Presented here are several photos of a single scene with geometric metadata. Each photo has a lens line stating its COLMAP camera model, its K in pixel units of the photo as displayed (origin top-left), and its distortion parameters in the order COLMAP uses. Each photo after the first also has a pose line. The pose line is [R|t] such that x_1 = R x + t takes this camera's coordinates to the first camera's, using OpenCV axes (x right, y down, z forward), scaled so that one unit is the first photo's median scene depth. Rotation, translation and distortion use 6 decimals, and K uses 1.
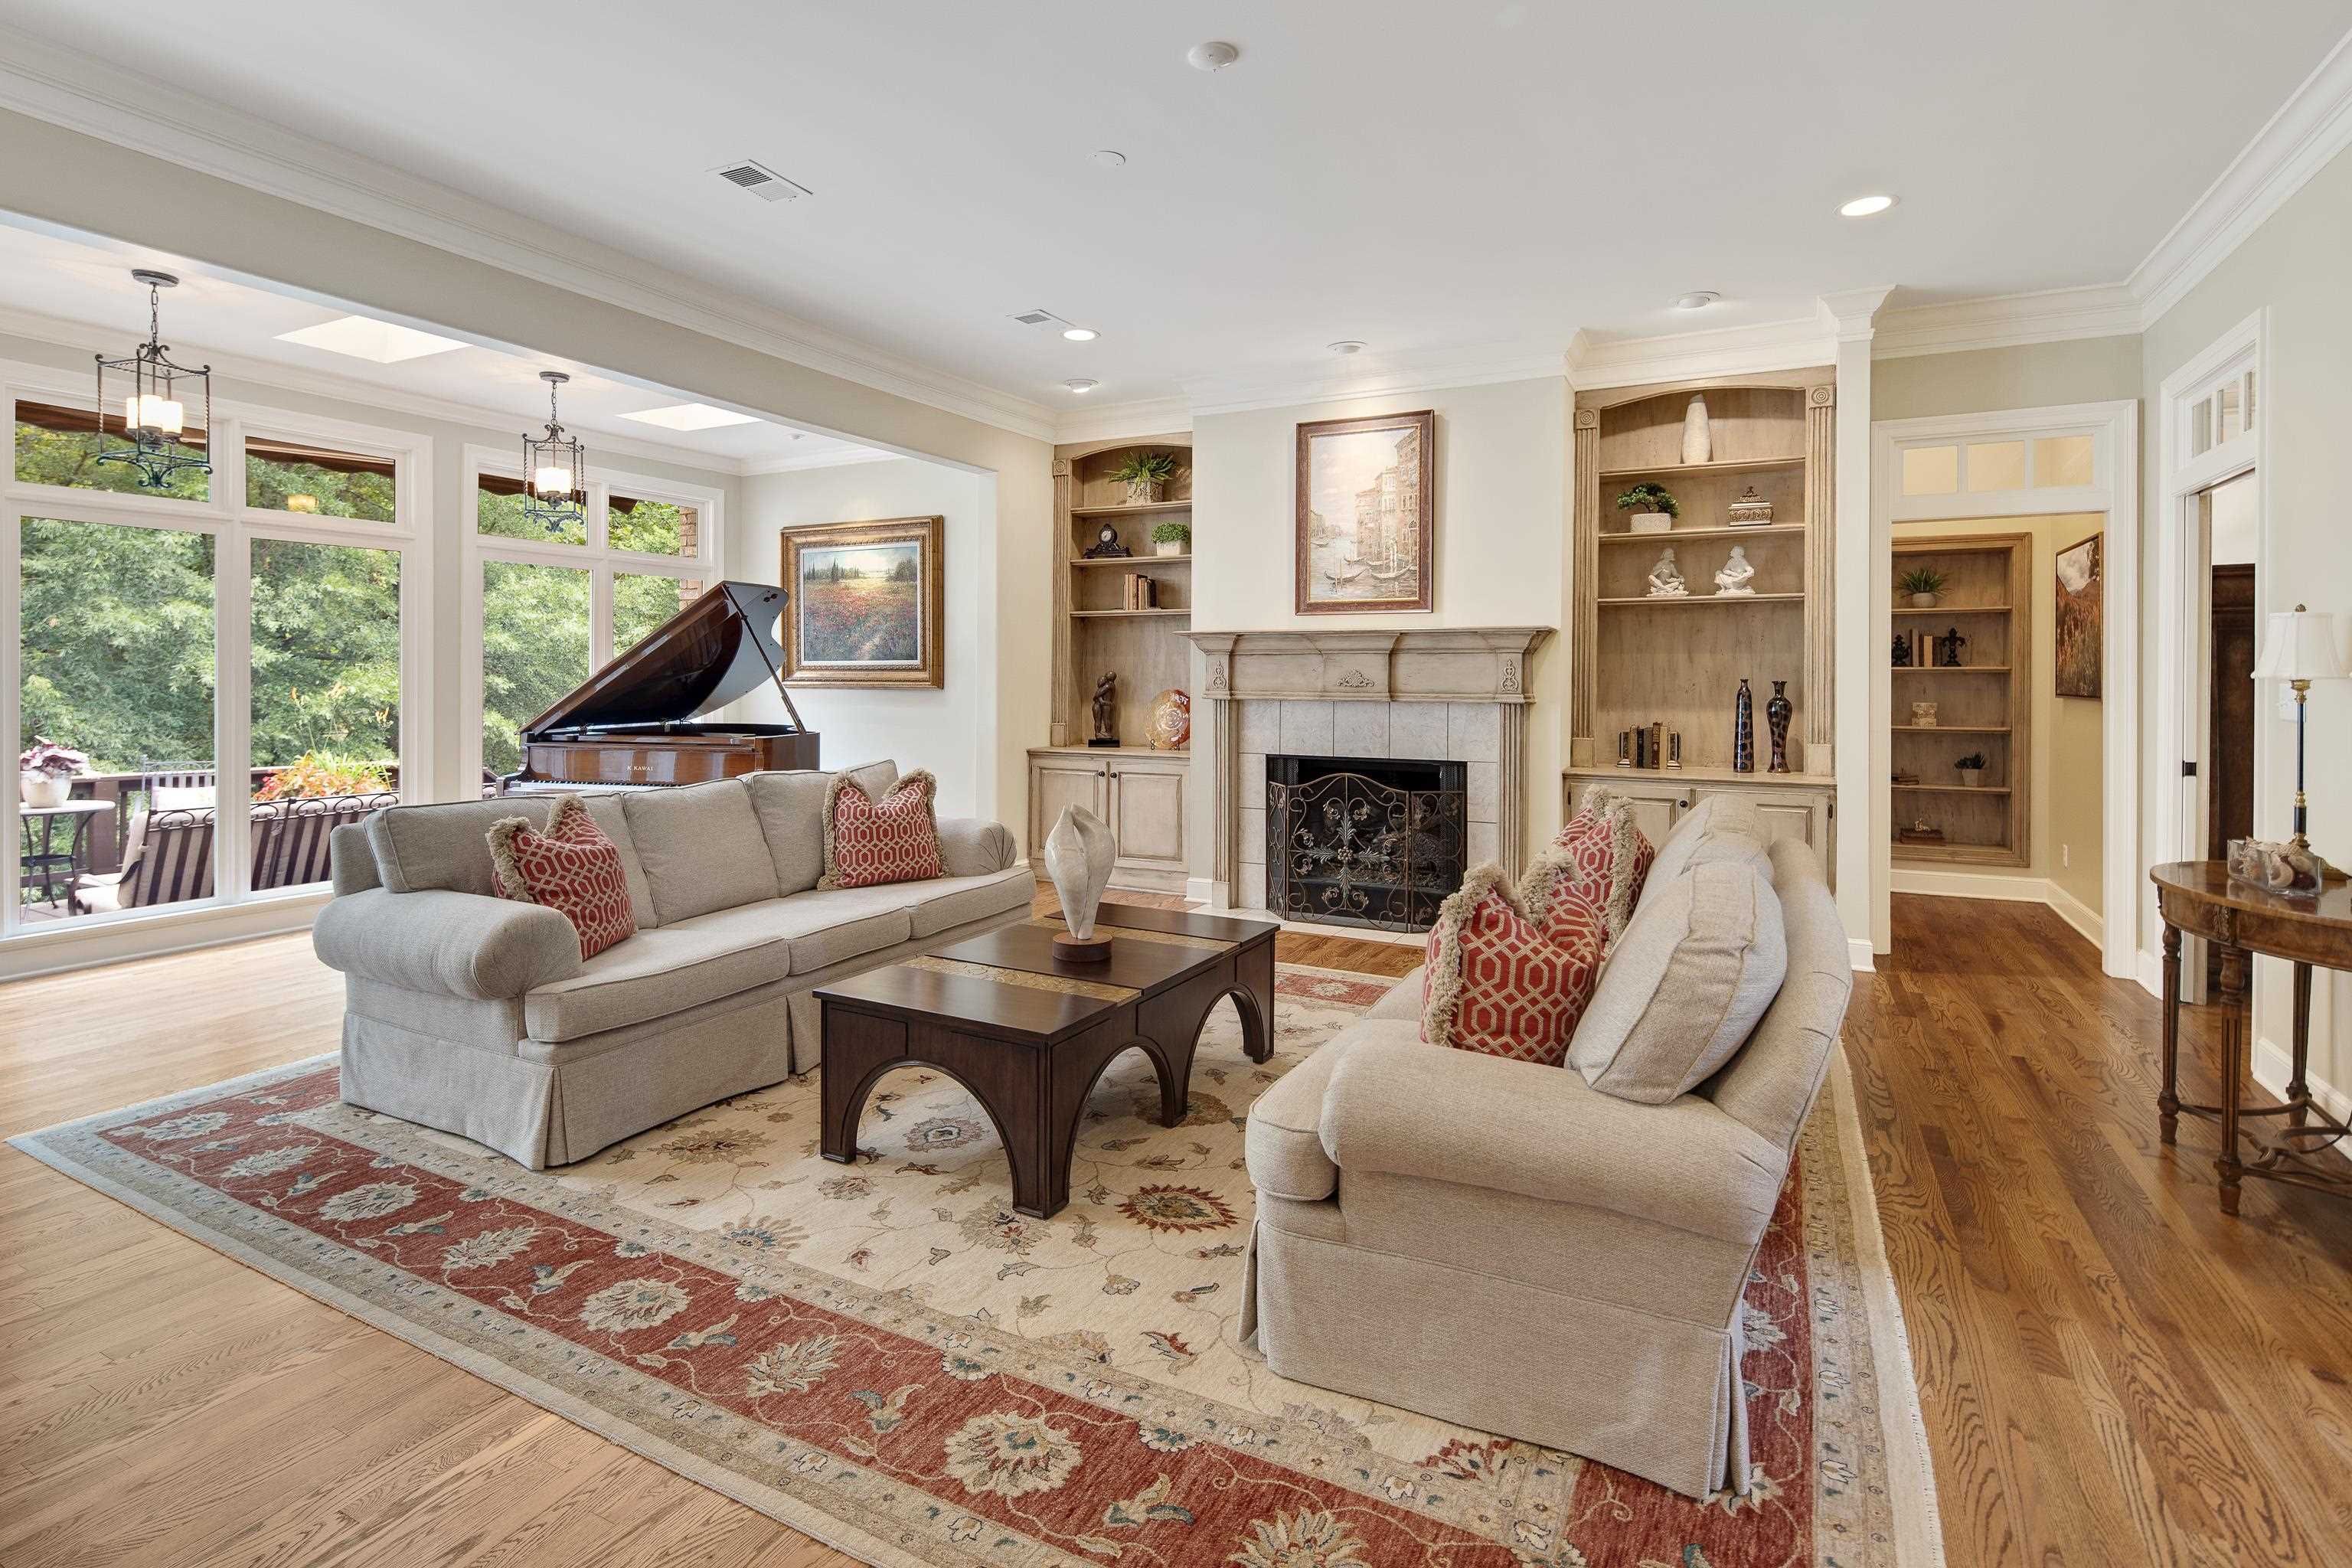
lens RADIAL K [[1148.1, 0, 1143.6], [0, 1148.1, 683.7], [0, 0, 1]] dist [0.002271, -0.001898]
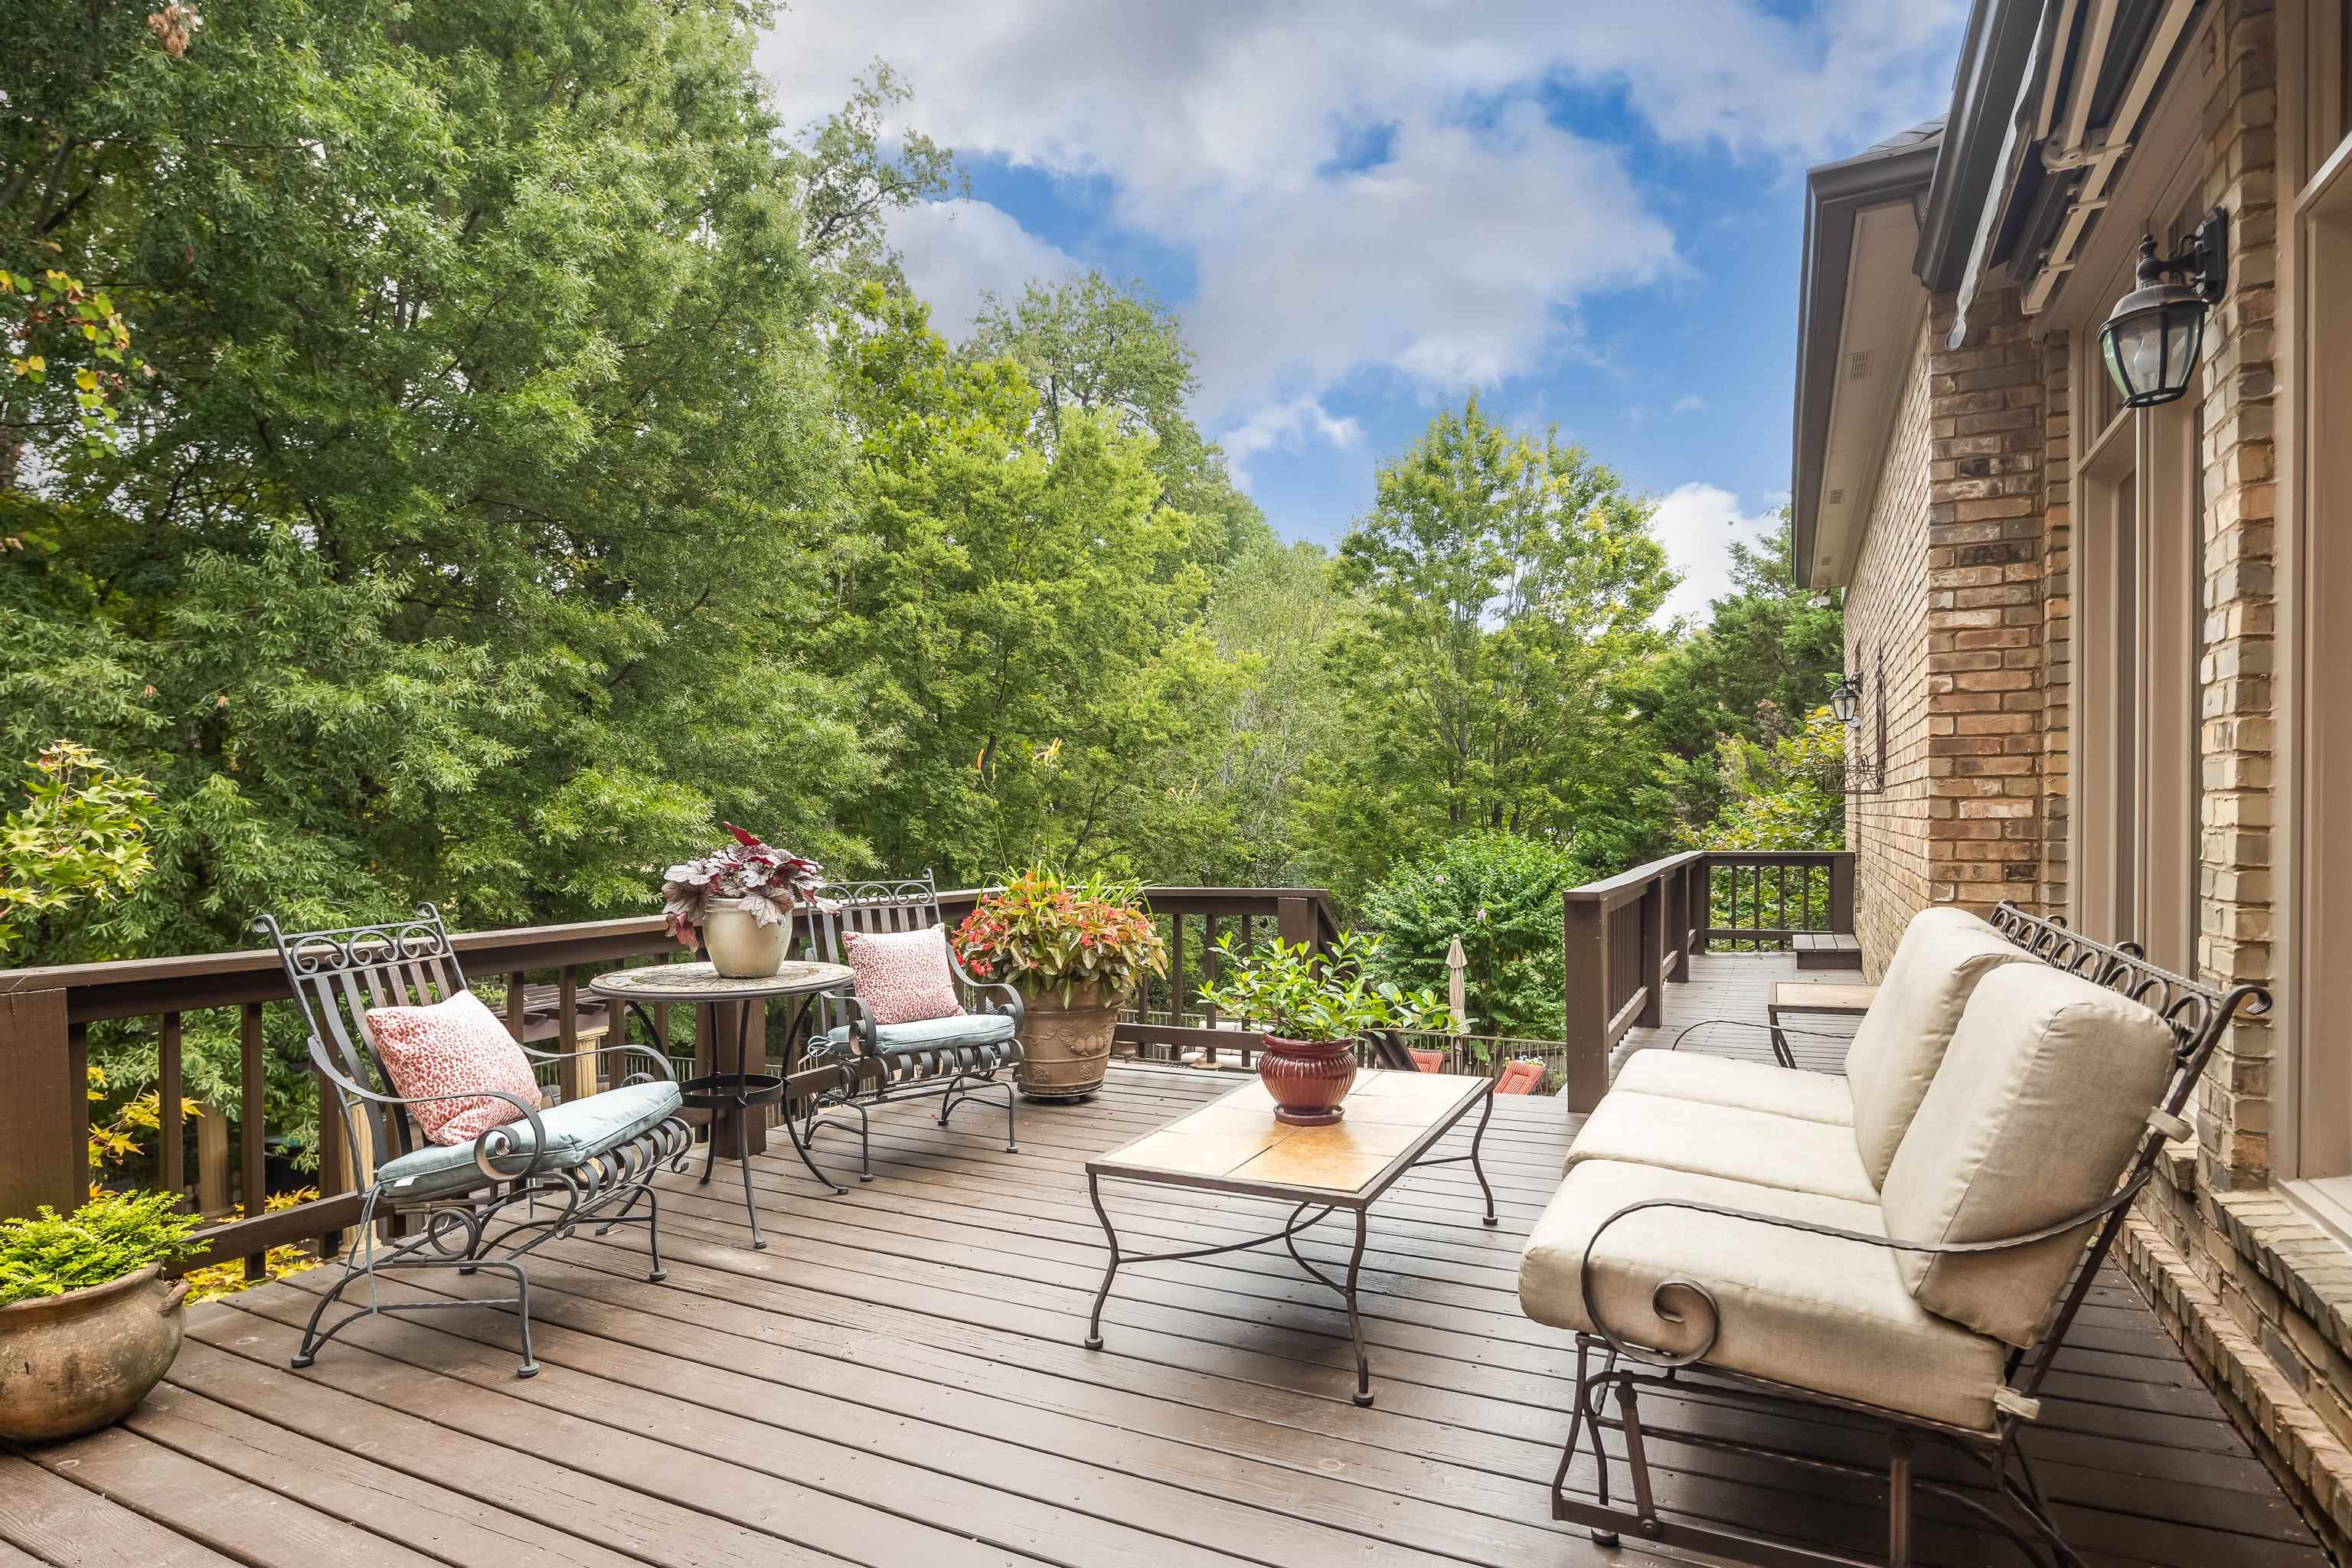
lens RADIAL K [[1228.6, 0, 1189.8], [0, 1228.6, 804.3], [0, 0, 1]] dist [-0.001487, -0.000453]
pose [[0.999236, -0.004992, 0.038770, -0.994124], [0.005326, 0.999949, -0.008539, 0.045932], [-0.038726, 0.008739, 0.999212, 0.595528]]
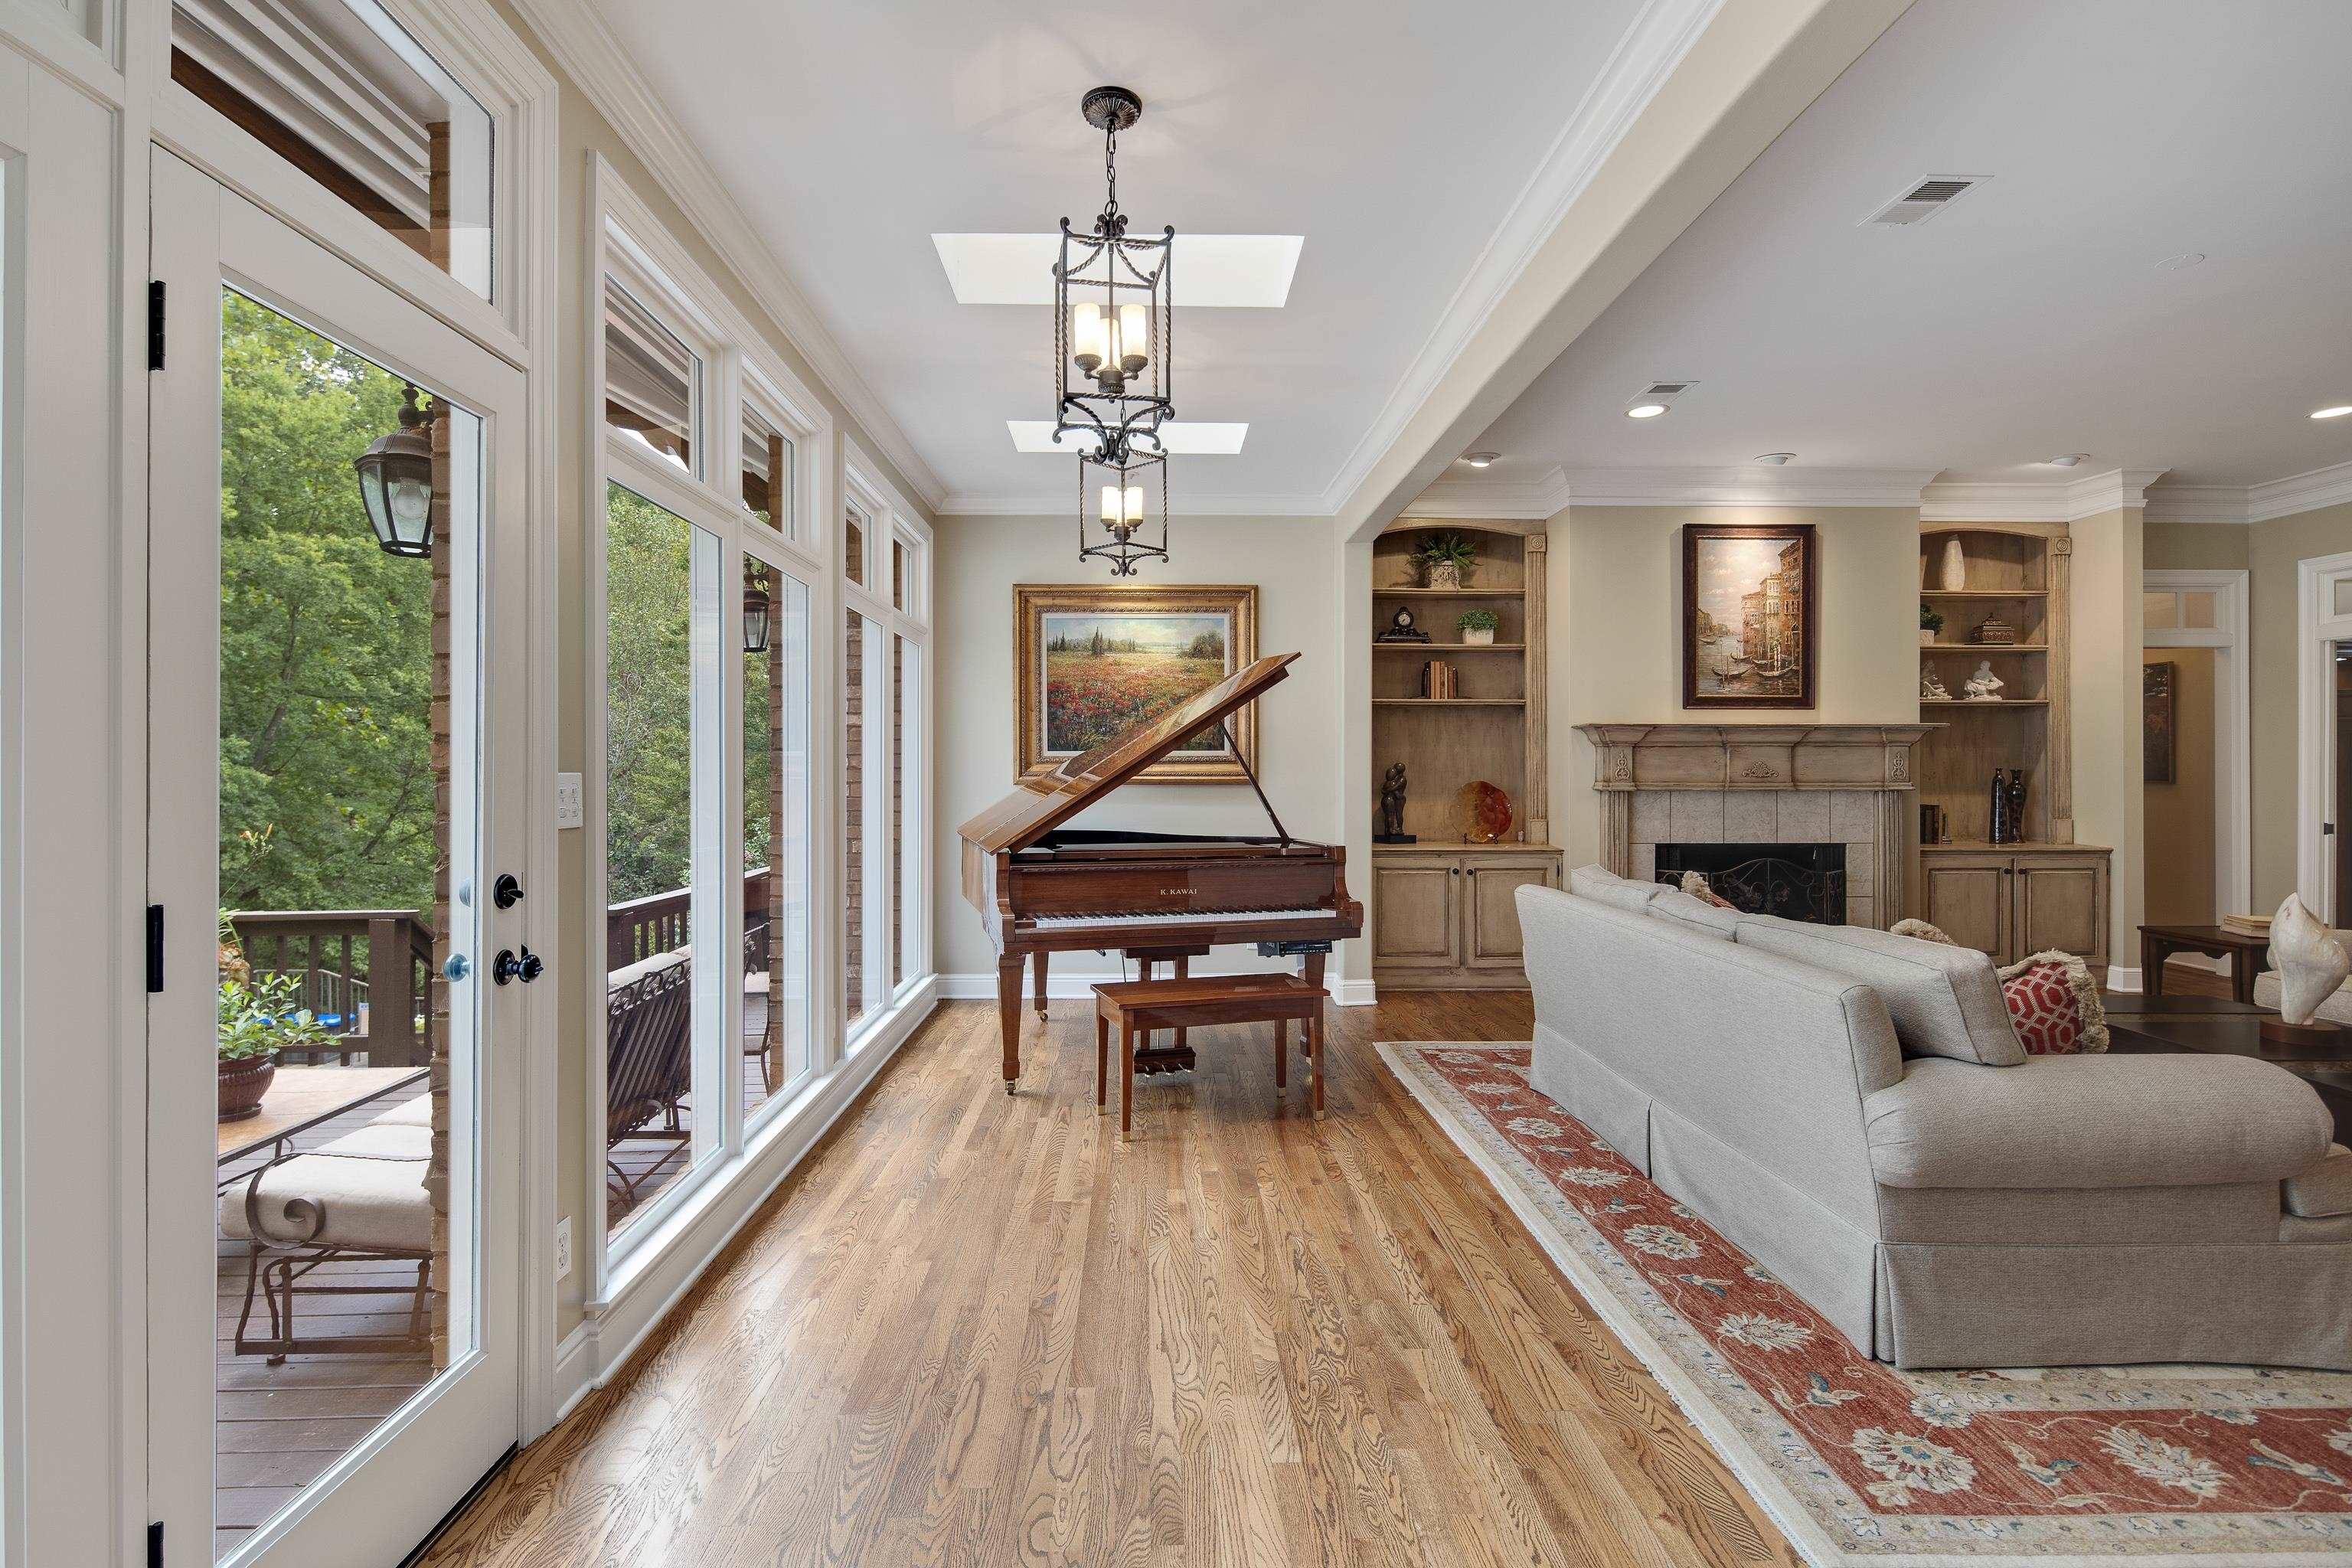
lens RADIAL K [[1148.1, 0, 1153.5], [0, 1148.1, 774.5], [0, 0, 1]] dist [0.002271, -0.001898]
pose [[0.873415, -0.007583, 0.486918, -0.810306], [0.007030, 0.999971, 0.002963, -0.007056], [-0.486927, 0.000835, 0.873443, 0.336432]]
